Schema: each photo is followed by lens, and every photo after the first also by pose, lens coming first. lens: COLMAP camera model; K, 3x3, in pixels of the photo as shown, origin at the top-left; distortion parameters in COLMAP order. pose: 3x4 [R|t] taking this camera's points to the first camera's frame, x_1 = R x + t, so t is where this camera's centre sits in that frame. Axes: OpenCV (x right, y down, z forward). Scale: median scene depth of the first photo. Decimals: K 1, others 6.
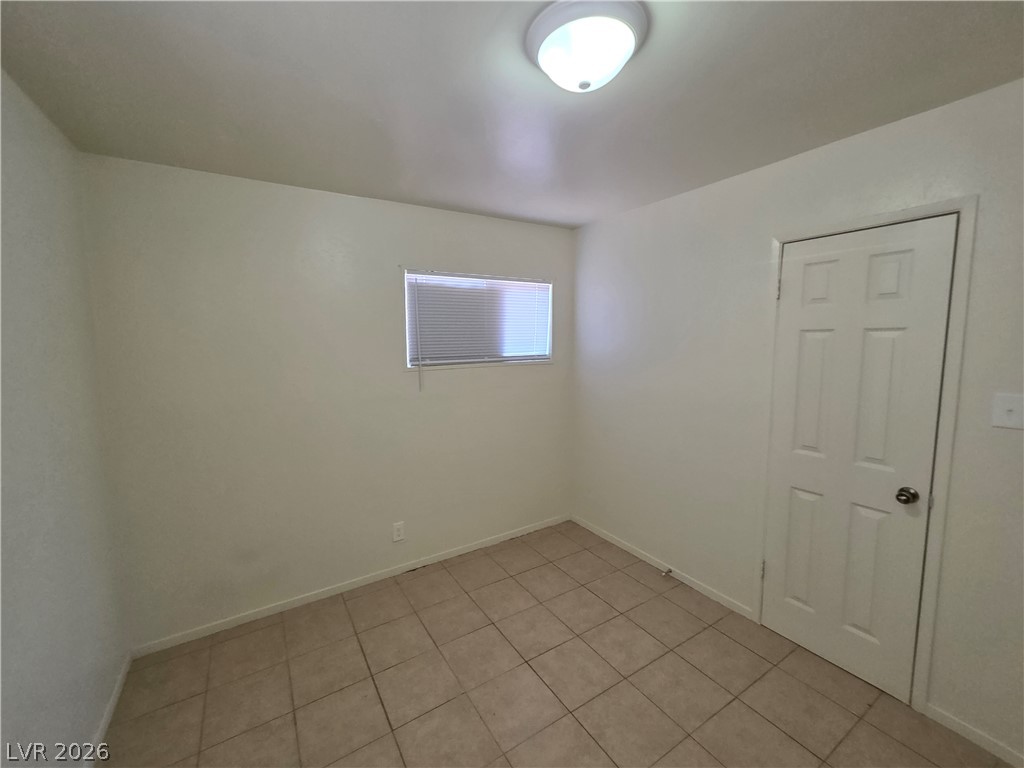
lens RADIAL K [[413.4, 0, 507.5], [0, 413.4, 381.1], [0, 0, 1]] dist [-0.001532, 0.000153]
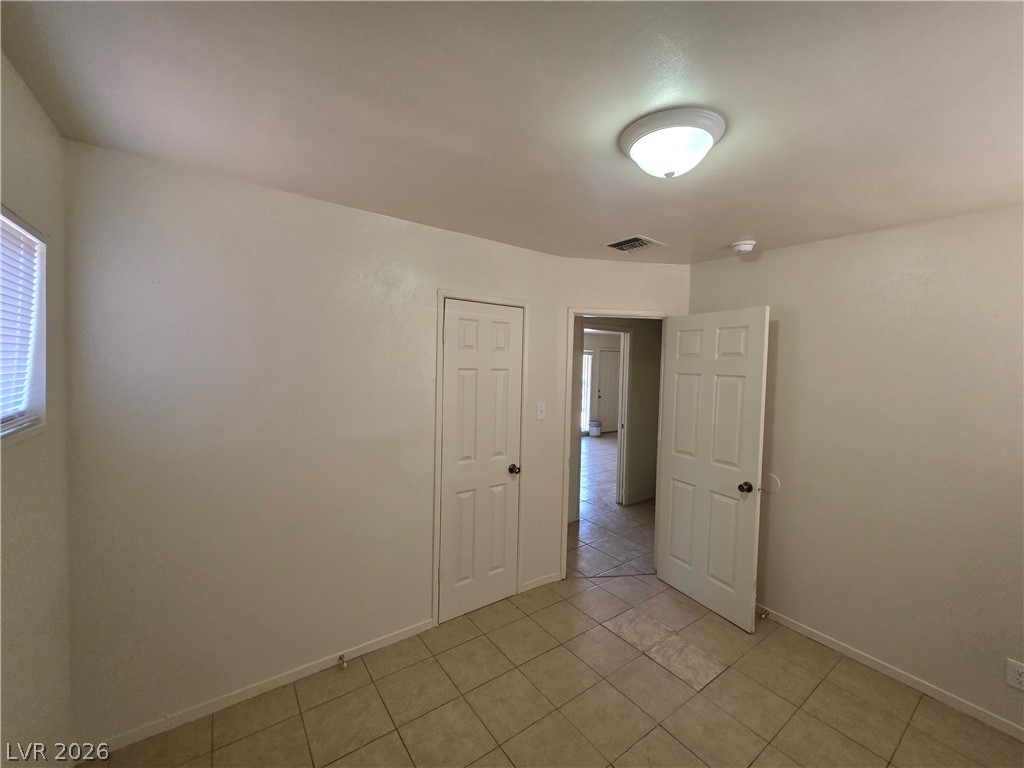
lens RADIAL K [[413.4, 0, 511.5], [0, 413.4, 382.7], [0, 0, 1]] dist [-0.001532, 0.000153]
pose [[-0.075440, -0.022231, 0.996902, -0.585258], [0.084891, 0.995979, 0.028634, -0.101418], [-0.993530, 0.086788, -0.073250, 0.927335]]
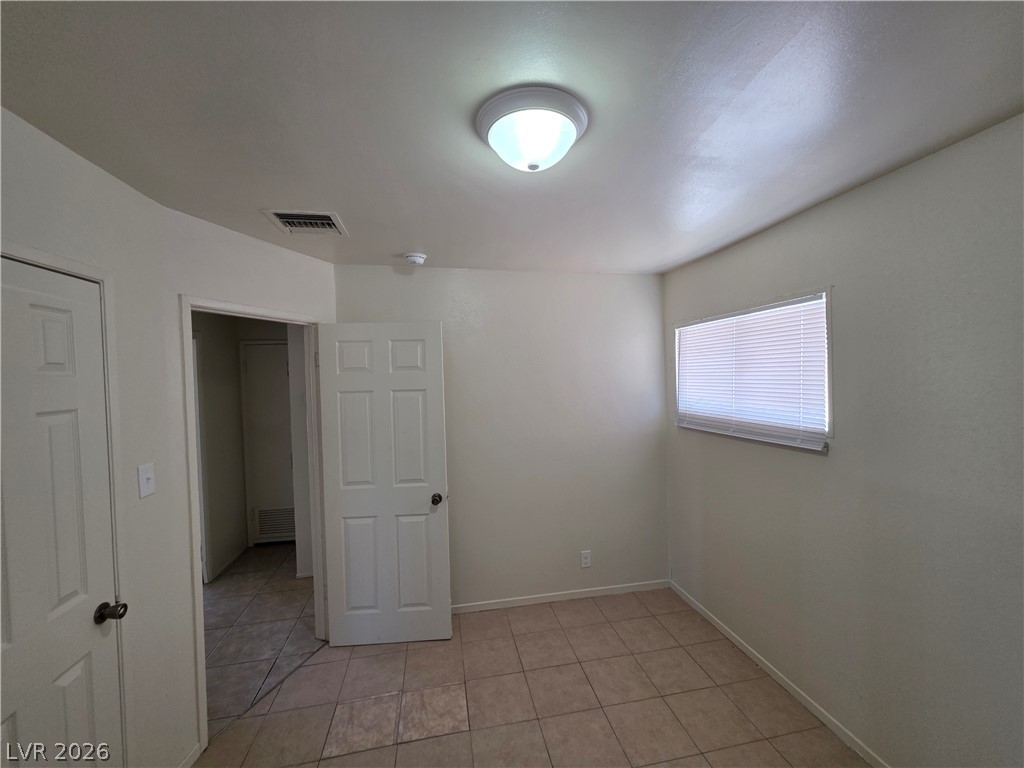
lens RADIAL K [[413.4, 0, 512.0], [0, 413.4, 383.9], [0, 0, 1]] dist [-0.001532, 0.000153]
pose [[-0.939843, 0.043422, 0.338836, -0.066466], [0.087354, 0.989459, 0.115497, -0.162438], [-0.330249, 0.138148, -0.933730, 1.206762]]
